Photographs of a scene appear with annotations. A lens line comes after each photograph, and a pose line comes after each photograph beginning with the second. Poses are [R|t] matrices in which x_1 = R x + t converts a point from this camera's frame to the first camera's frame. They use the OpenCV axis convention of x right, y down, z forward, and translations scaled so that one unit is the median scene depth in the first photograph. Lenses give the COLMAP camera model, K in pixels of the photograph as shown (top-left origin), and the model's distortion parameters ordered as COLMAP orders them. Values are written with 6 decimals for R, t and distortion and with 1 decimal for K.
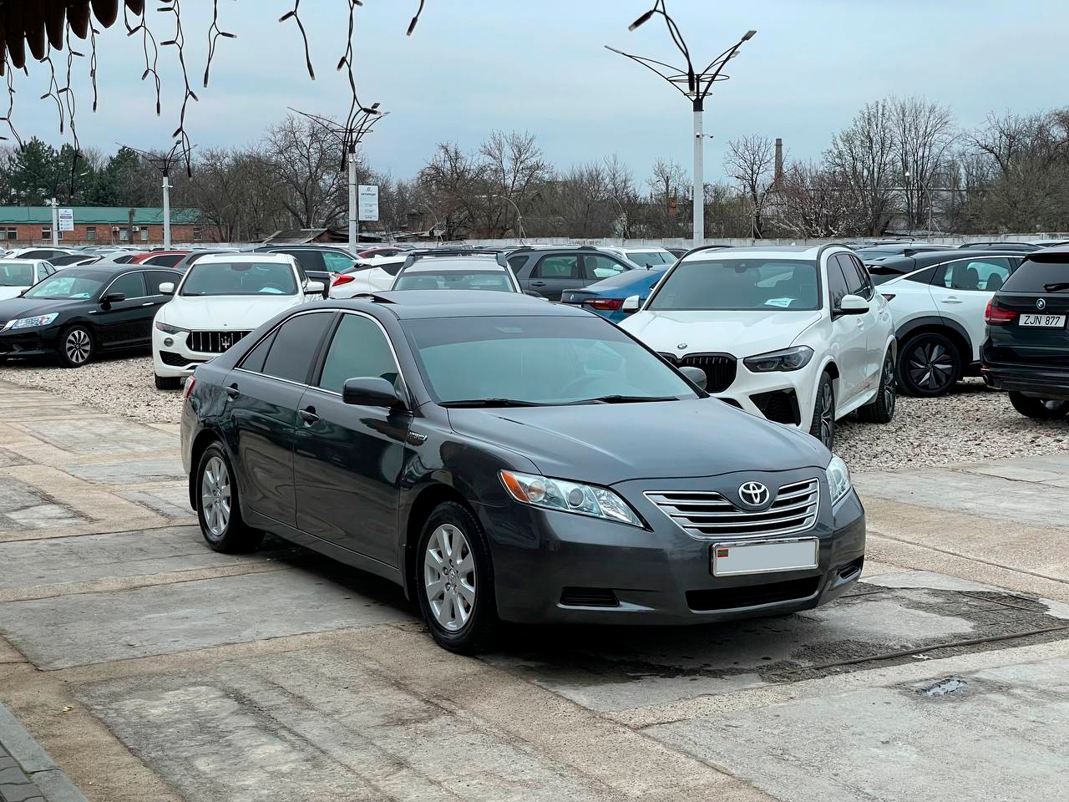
lens RADIAL K [[1579.7, 0, 586.9], [0, 1579.7, 367.8], [0, 0, 1]] dist [0.107562, 0.000000]
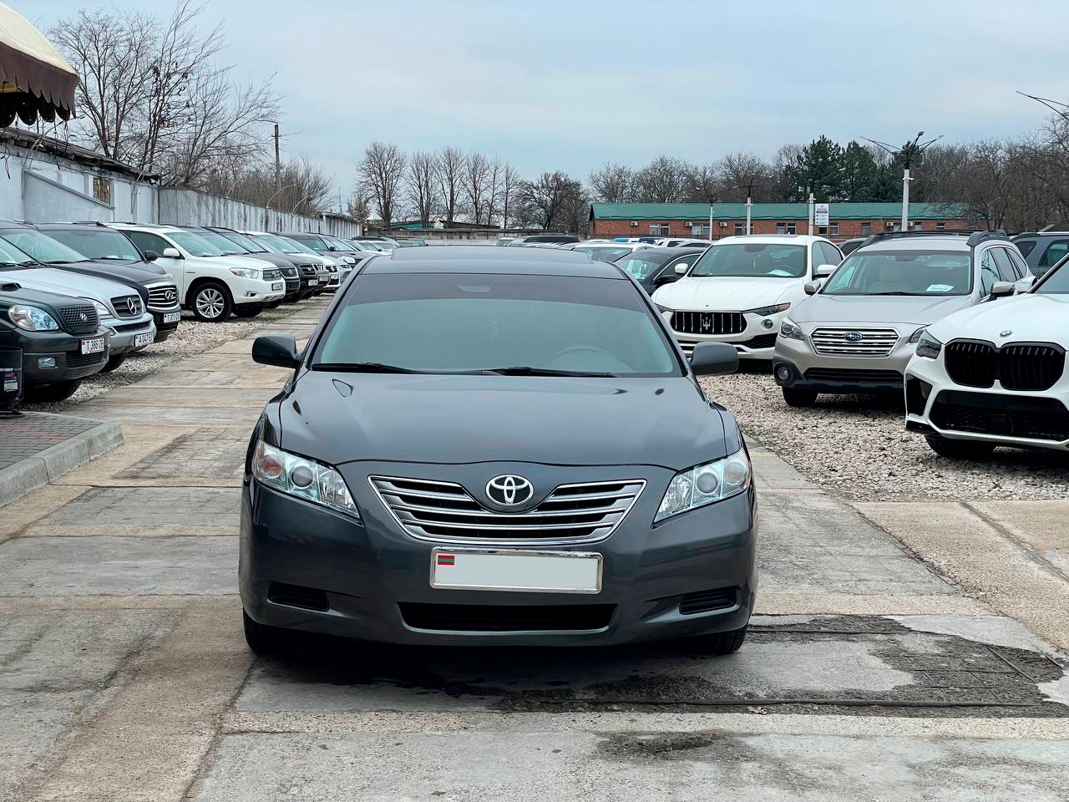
lens RADIAL K [[1579.7, 0, 530.9], [0, 1579.7, 404.4], [0, 0, 1]] dist [0.107562, 0.000000]
pose [[0.873904, 0.057469, -0.482689, 0.490181], [-0.044987, 0.998287, 0.037407, 0.006744], [0.484012, -0.010975, 0.874993, 0.313692]]
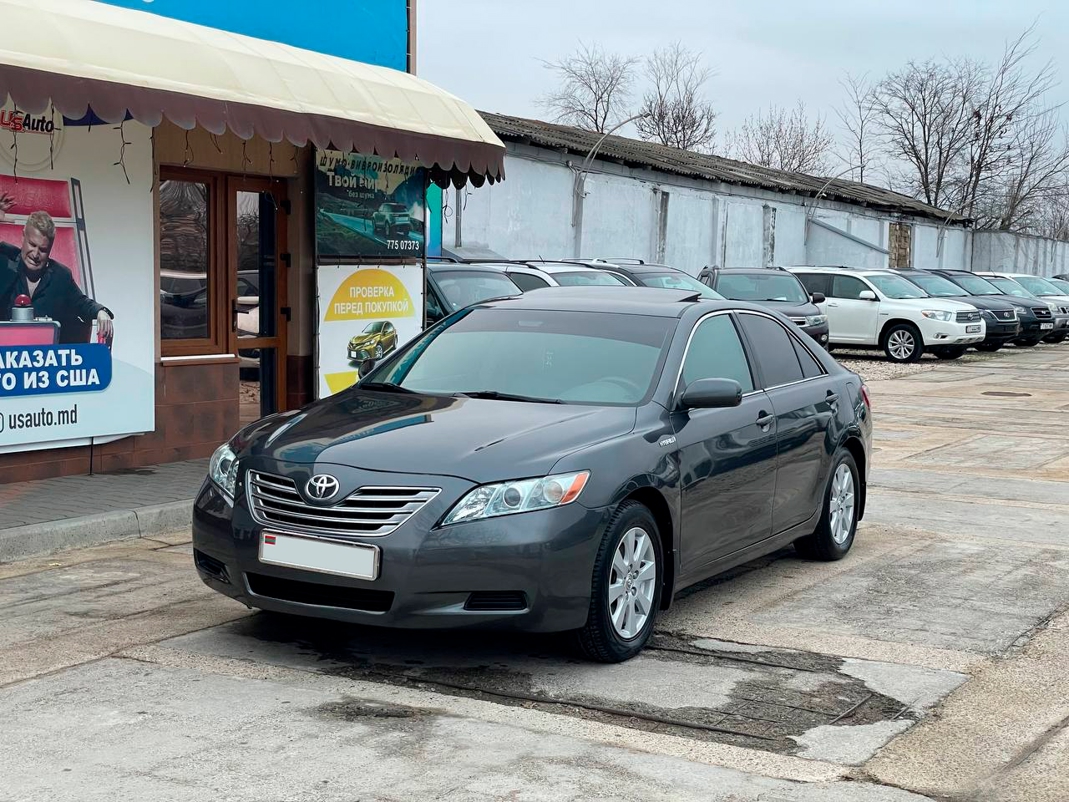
lens RADIAL K [[1579.7, 0, 537.9], [0, 1579.7, 402.3], [0, 0, 1]] dist [0.107562, 0.000000]
pose [[0.492560, 0.075753, -0.866975, 0.981279], [-0.076863, 0.996098, 0.043367, -0.021987], [0.866878, 0.045278, 0.496461, 0.635223]]
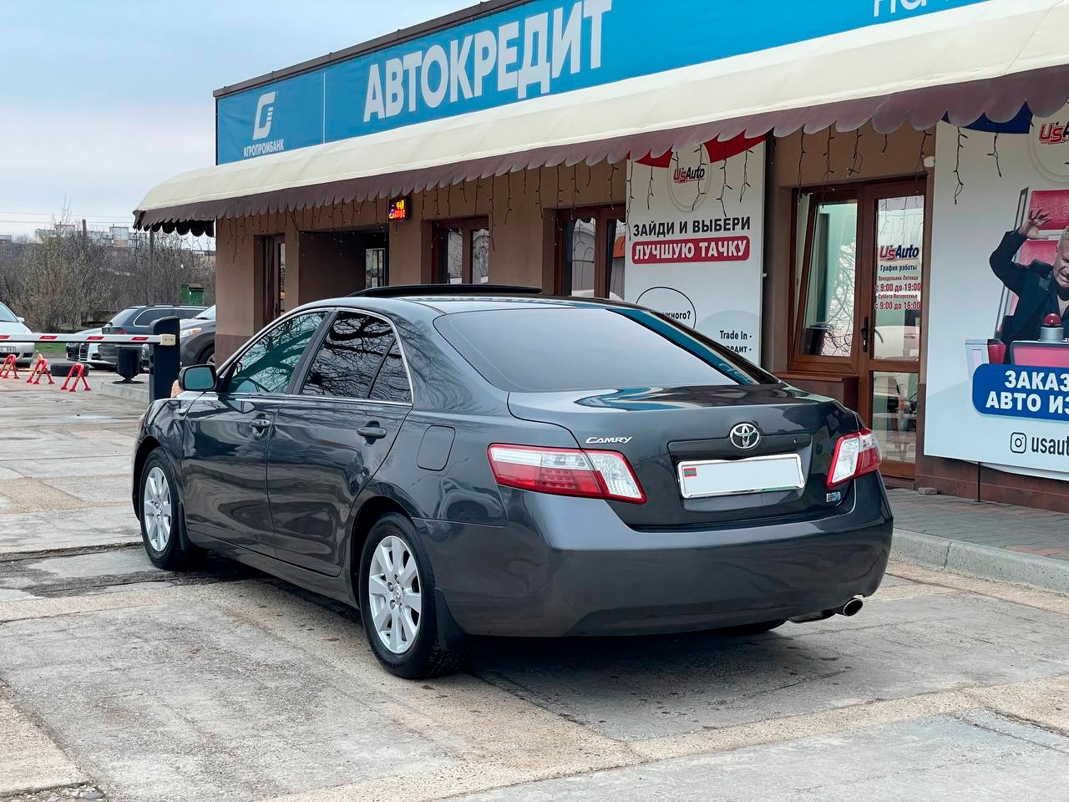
lens RADIAL K [[1579.7, 0, 536.4], [0, 1579.7, 406.2], [0, 0, 1]] dist [0.107562, 0.000000]
pose [[-0.999872, -0.006652, 0.014517, -0.184067], [-0.004655, 0.991044, 0.133457, -0.132388], [-0.015275, 0.133372, -0.990948, 2.481169]]
